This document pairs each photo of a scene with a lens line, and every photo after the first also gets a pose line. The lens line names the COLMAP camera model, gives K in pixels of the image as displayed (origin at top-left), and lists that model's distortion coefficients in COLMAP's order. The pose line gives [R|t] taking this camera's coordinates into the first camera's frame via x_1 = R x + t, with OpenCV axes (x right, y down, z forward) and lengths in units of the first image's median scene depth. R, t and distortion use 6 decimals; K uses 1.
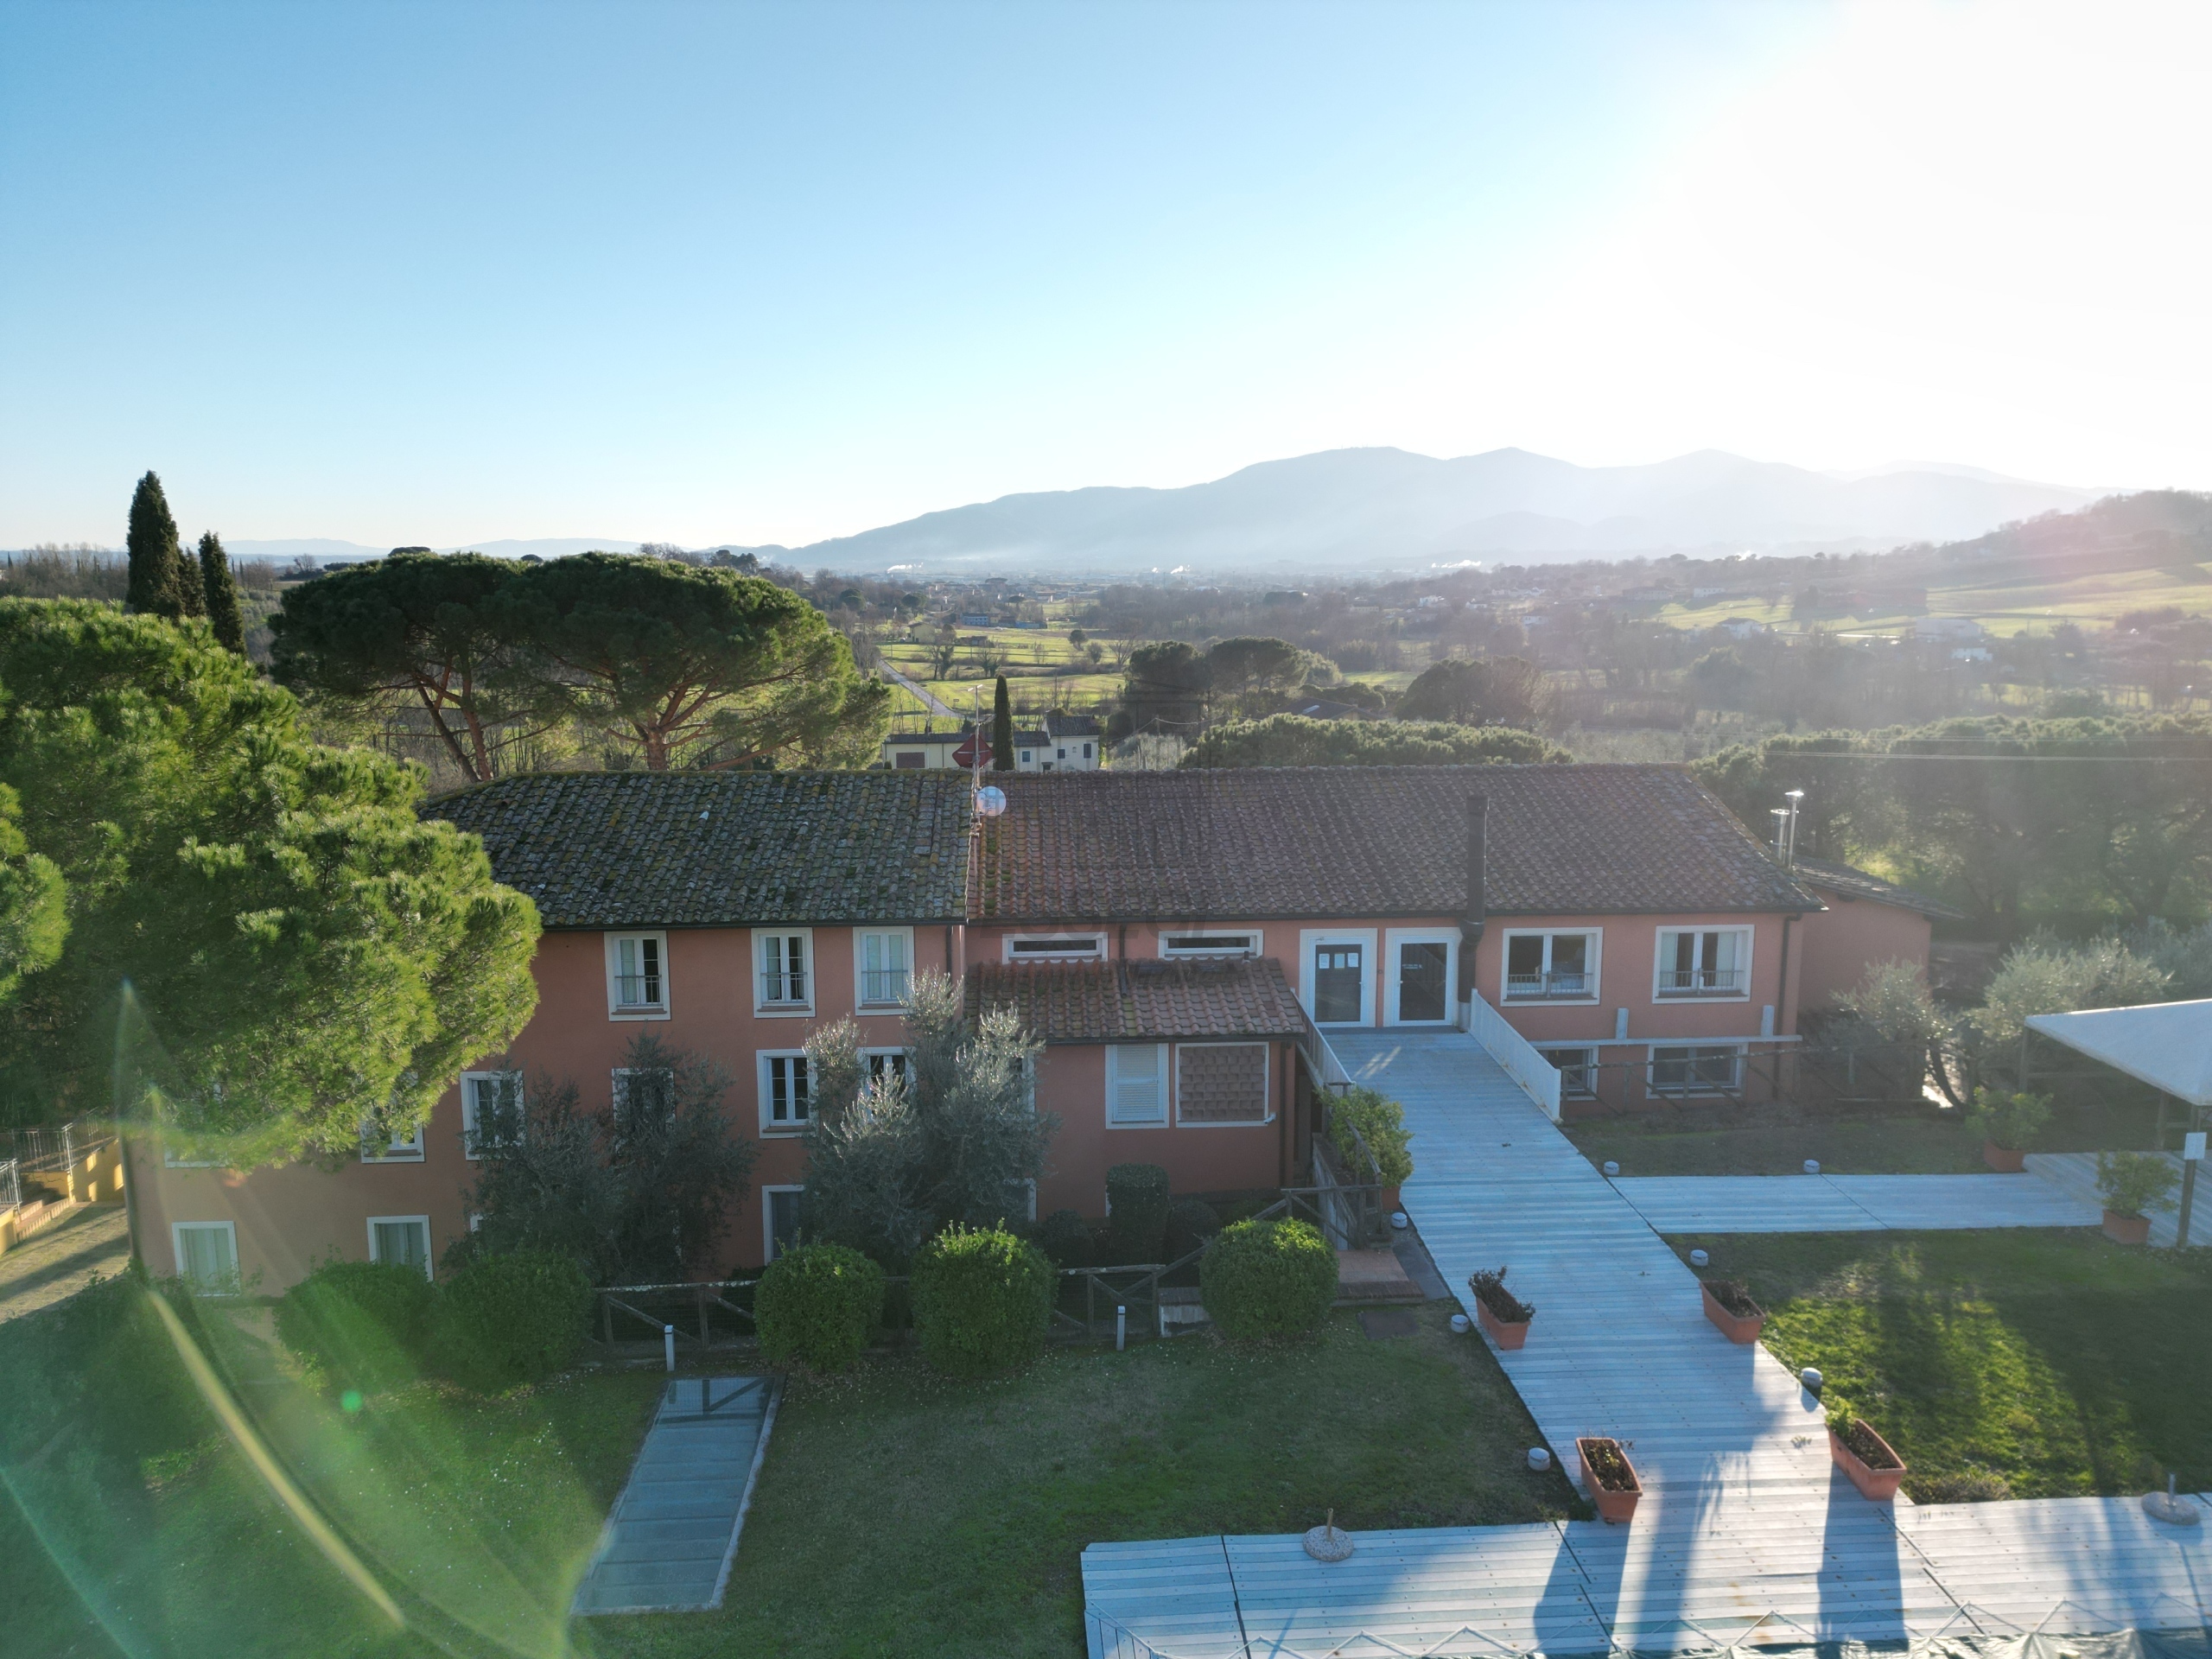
lens RADIAL K [[1549.5, 0, 1106.0], [0, 1549.5, 829.5], [0, 0, 1]] dist [0.094365, -0.092446]
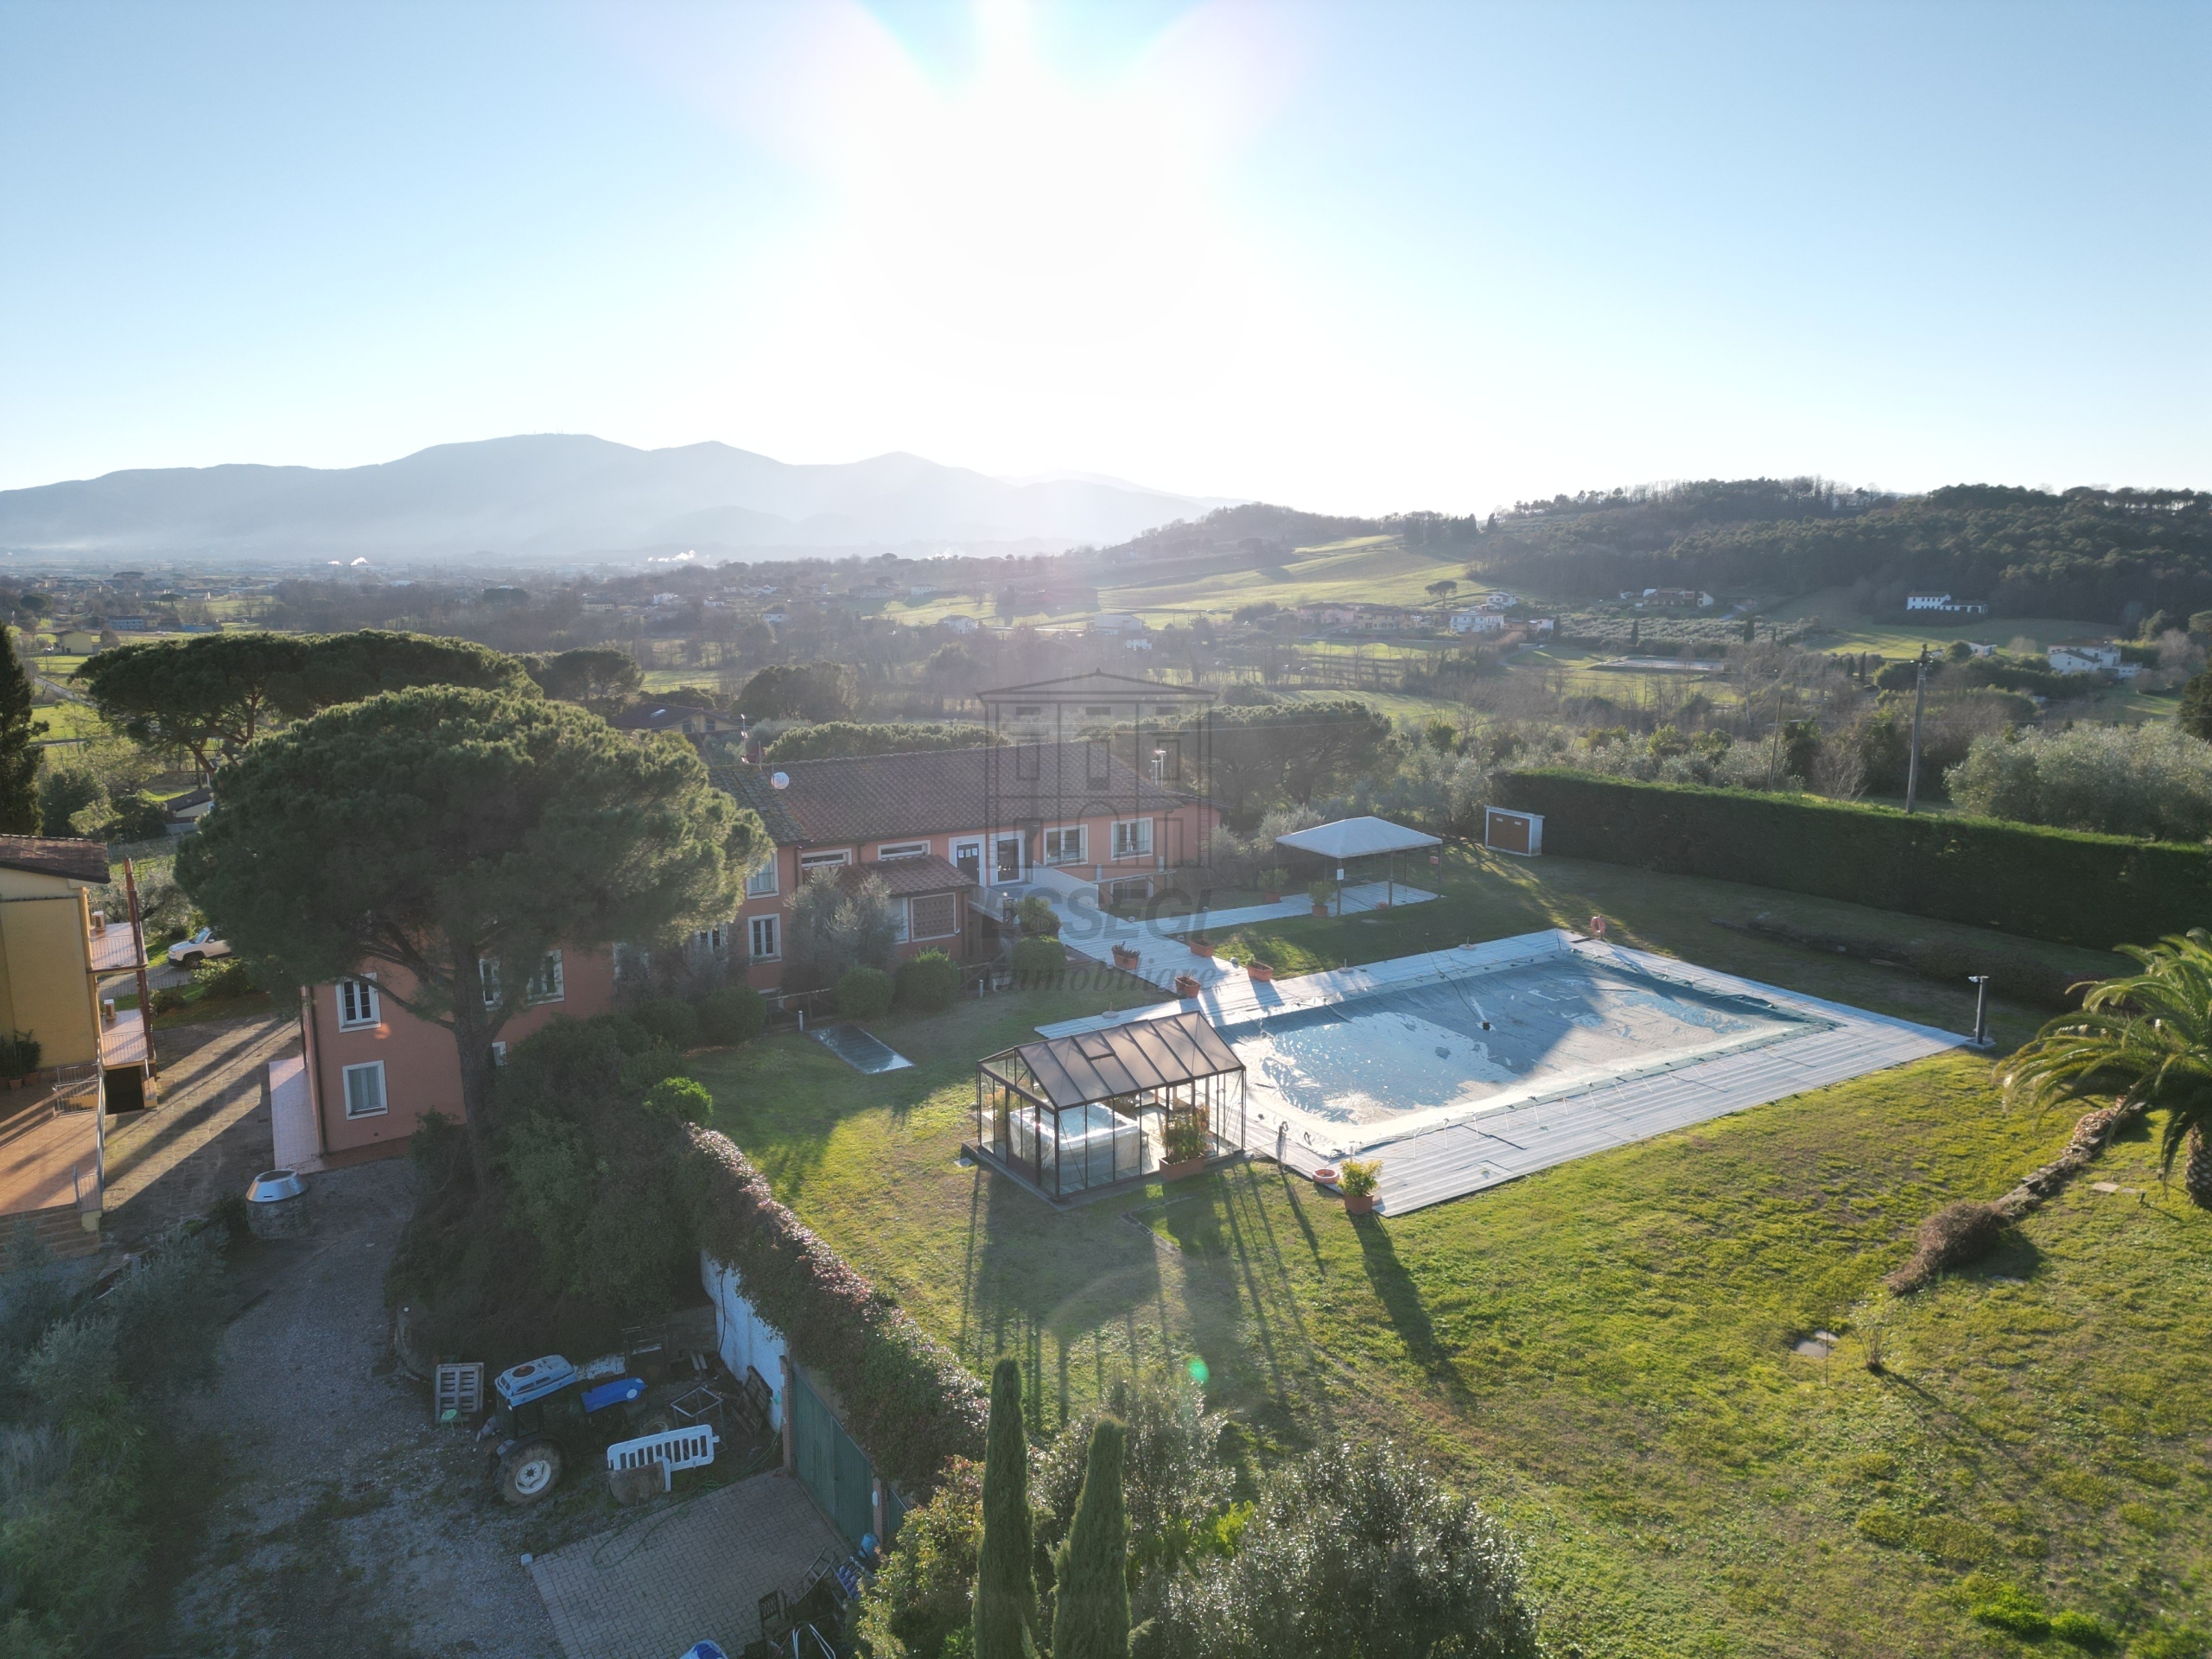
lens RADIAL K [[1549.5, 0, 1106.0], [0, 1549.5, 829.5], [0, 0, 1]] dist [0.094365, -0.092446]
pose [[0.884205, -0.081473, 0.459938, -0.034825], [0.079683, 0.996547, 0.023343, 0.001566], [-0.460252, 0.016010, 0.887644, -0.046198]]
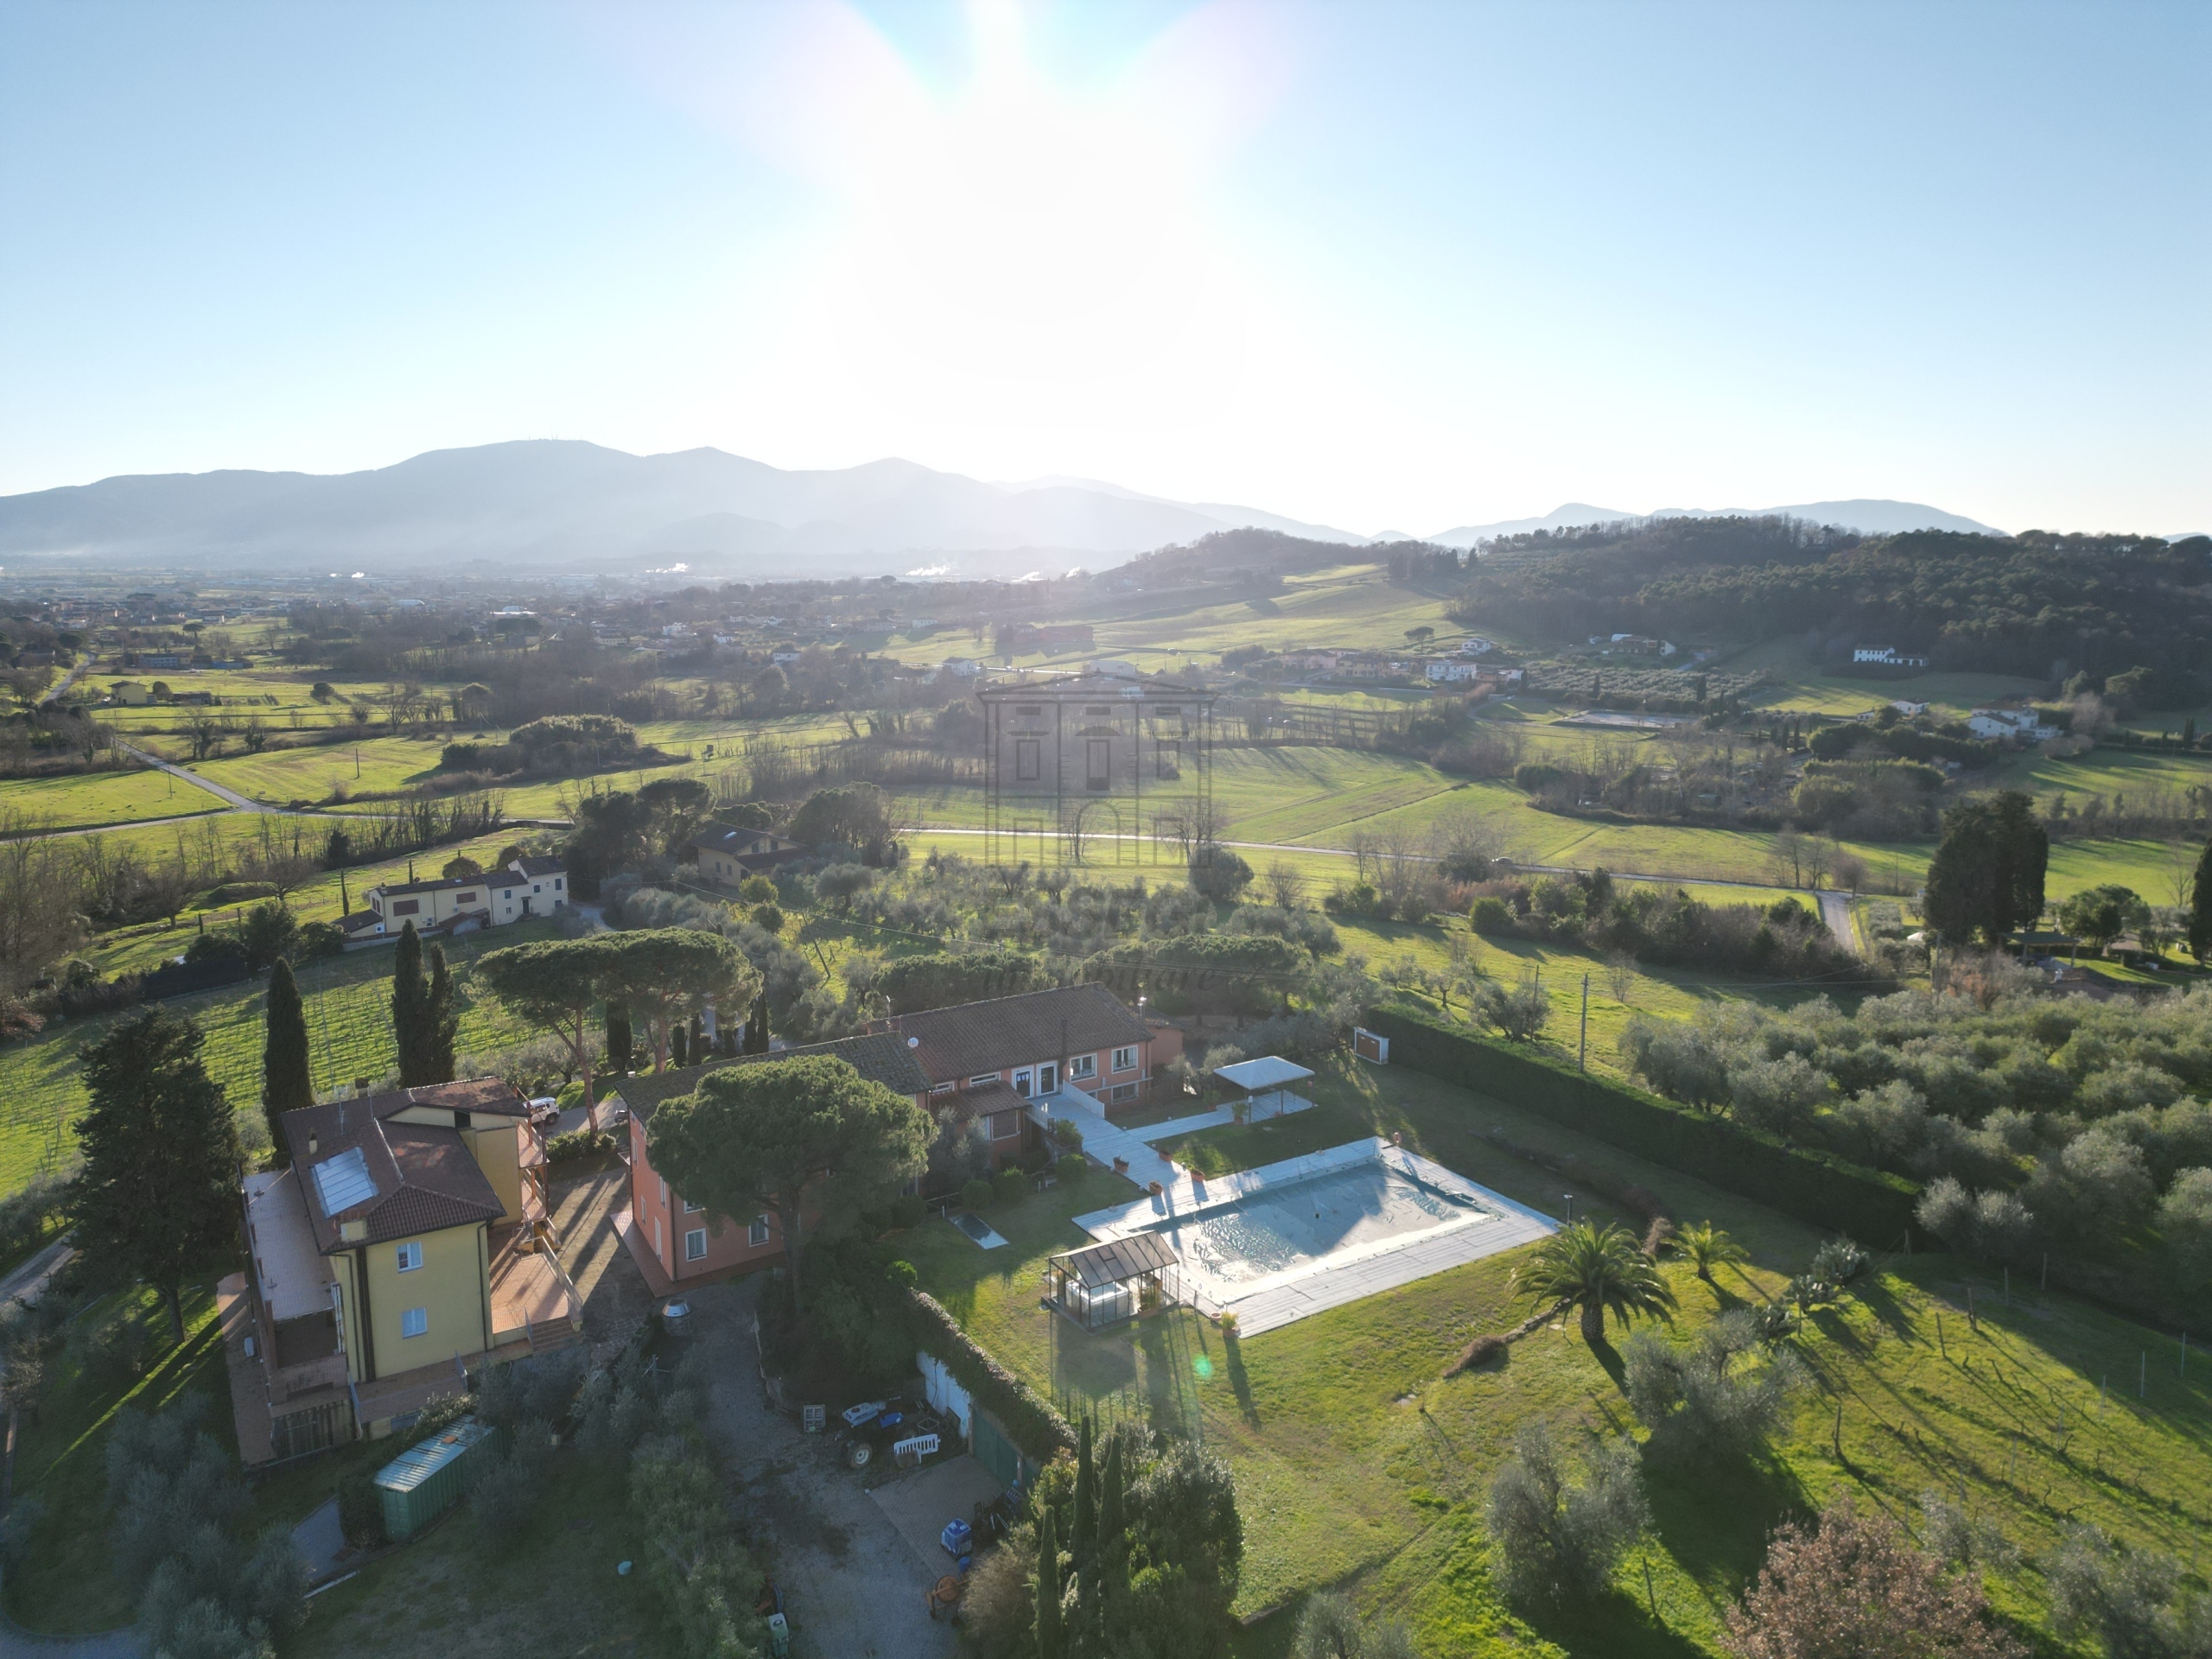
lens RADIAL K [[1549.5, 0, 1106.0], [0, 1549.5, 829.5], [0, 0, 1]] dist [0.094365, -0.092446]
pose [[0.882396, -0.079705, 0.463708, -0.066710], [0.079015, 0.996653, 0.020952, -0.027888], [-0.463826, 0.018152, 0.885740, -0.110133]]
